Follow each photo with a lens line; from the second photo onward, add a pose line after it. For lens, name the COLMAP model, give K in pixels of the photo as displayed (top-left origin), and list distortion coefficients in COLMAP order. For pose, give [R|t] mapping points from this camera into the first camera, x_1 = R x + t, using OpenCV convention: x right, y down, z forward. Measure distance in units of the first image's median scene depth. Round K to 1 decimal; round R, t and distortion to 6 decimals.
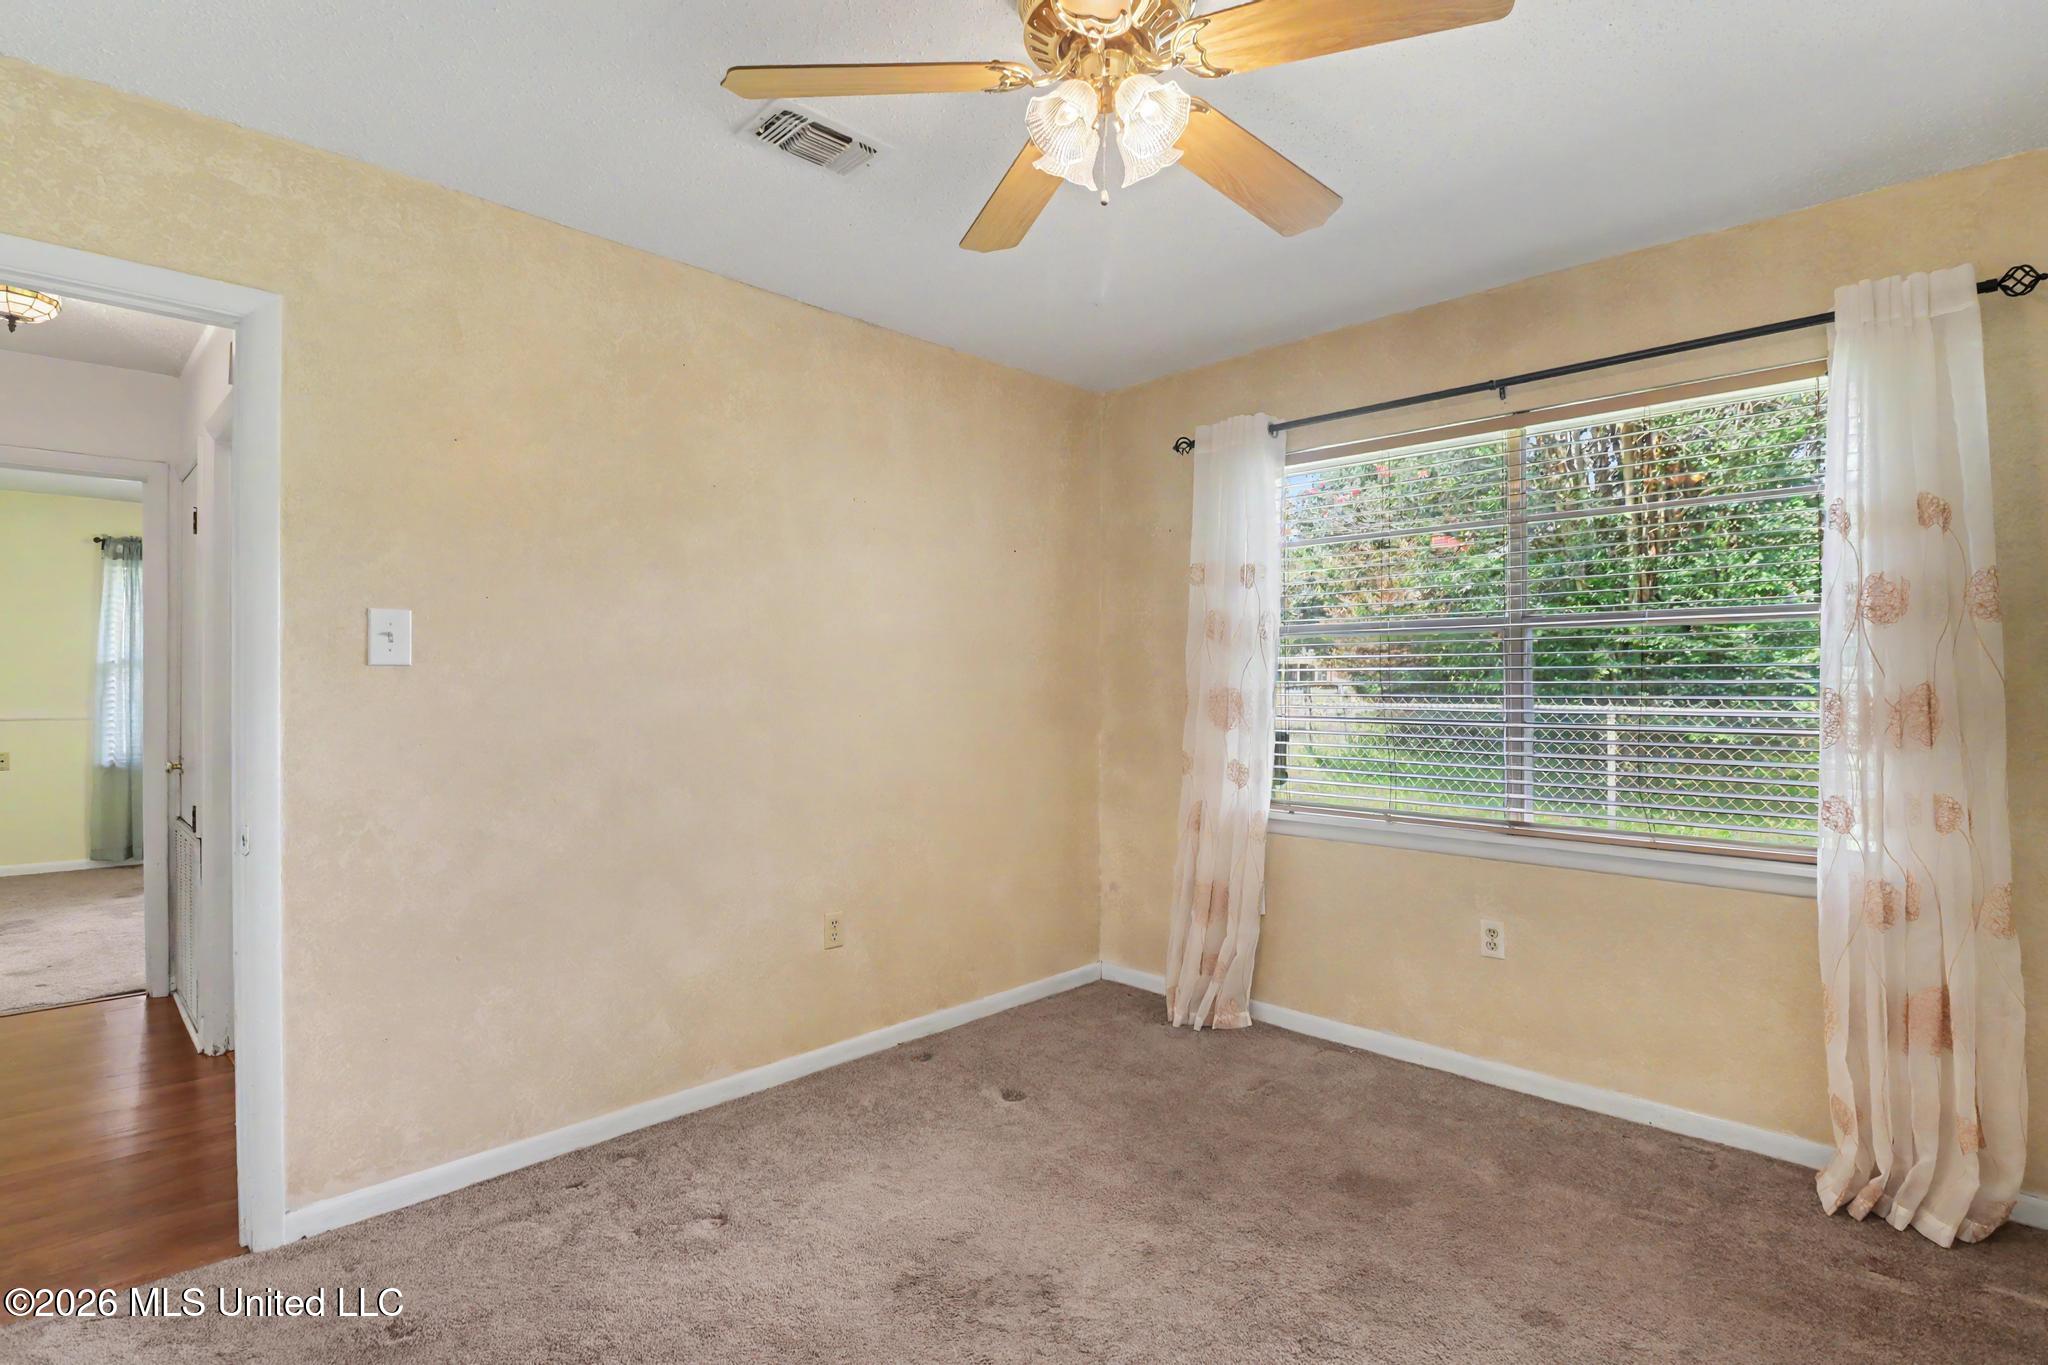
lens RADIAL K [[987.2, 0, 976.9], [0, 987.2, 677.9], [0, 0, 1]] dist [-0.017439, -0.000812]
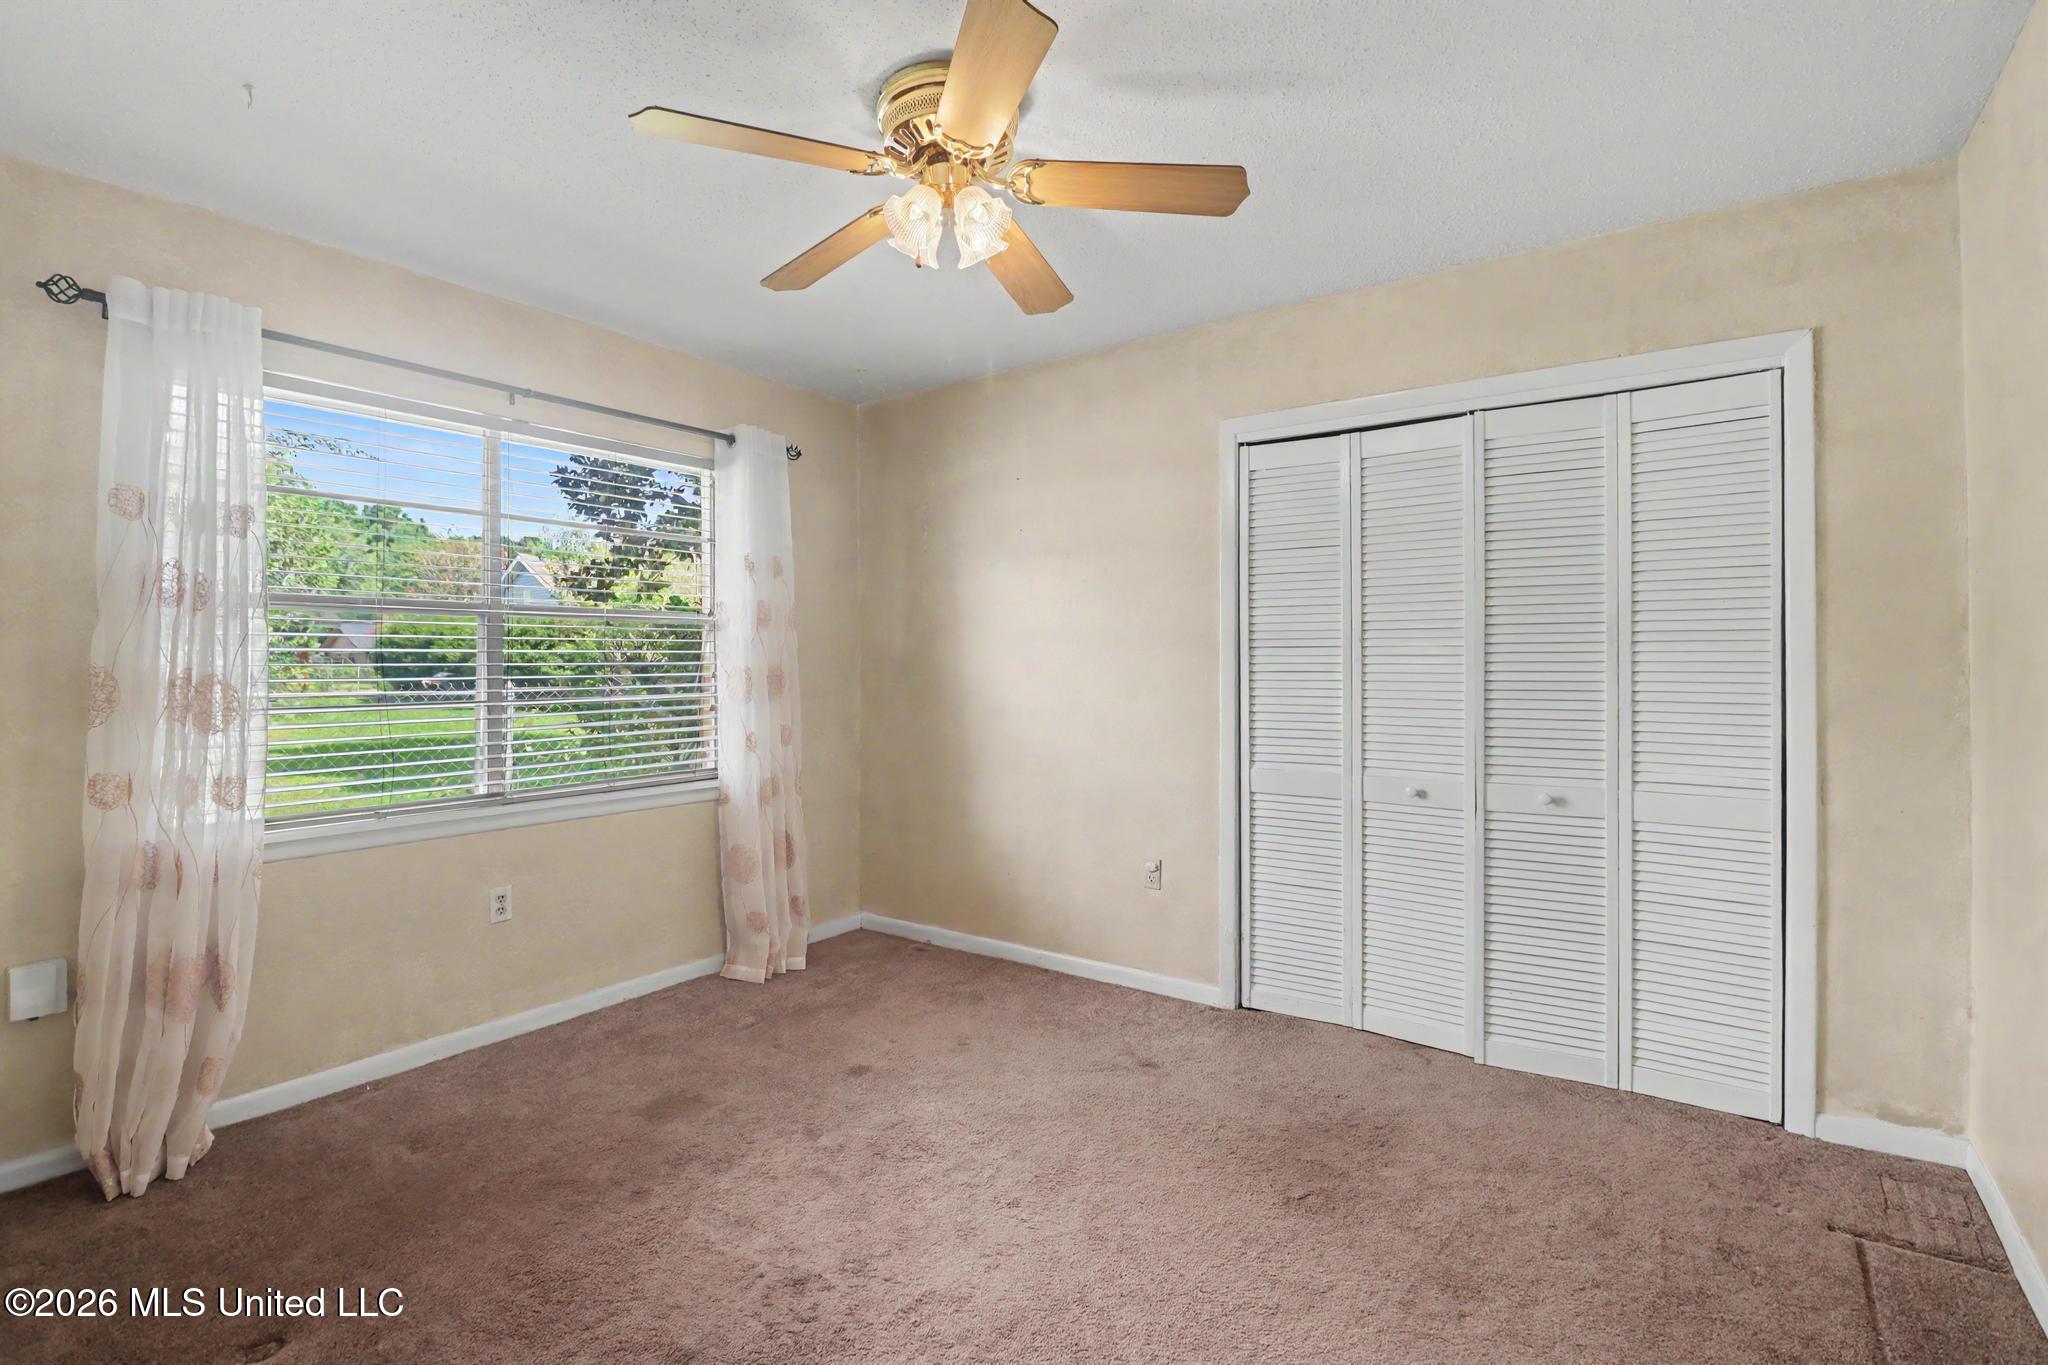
lens RADIAL K [[975.1, 0, 1015.3], [0, 975.1, 660.2], [0, 0, 1]] dist [-0.012025, -0.000565]
pose [[-0.182275, 0.003462, 0.983241, -0.619097], [0.000614, 0.999994, -0.003407, 0.003579], [-0.983247, -0.000017, -0.182276, 0.641890]]
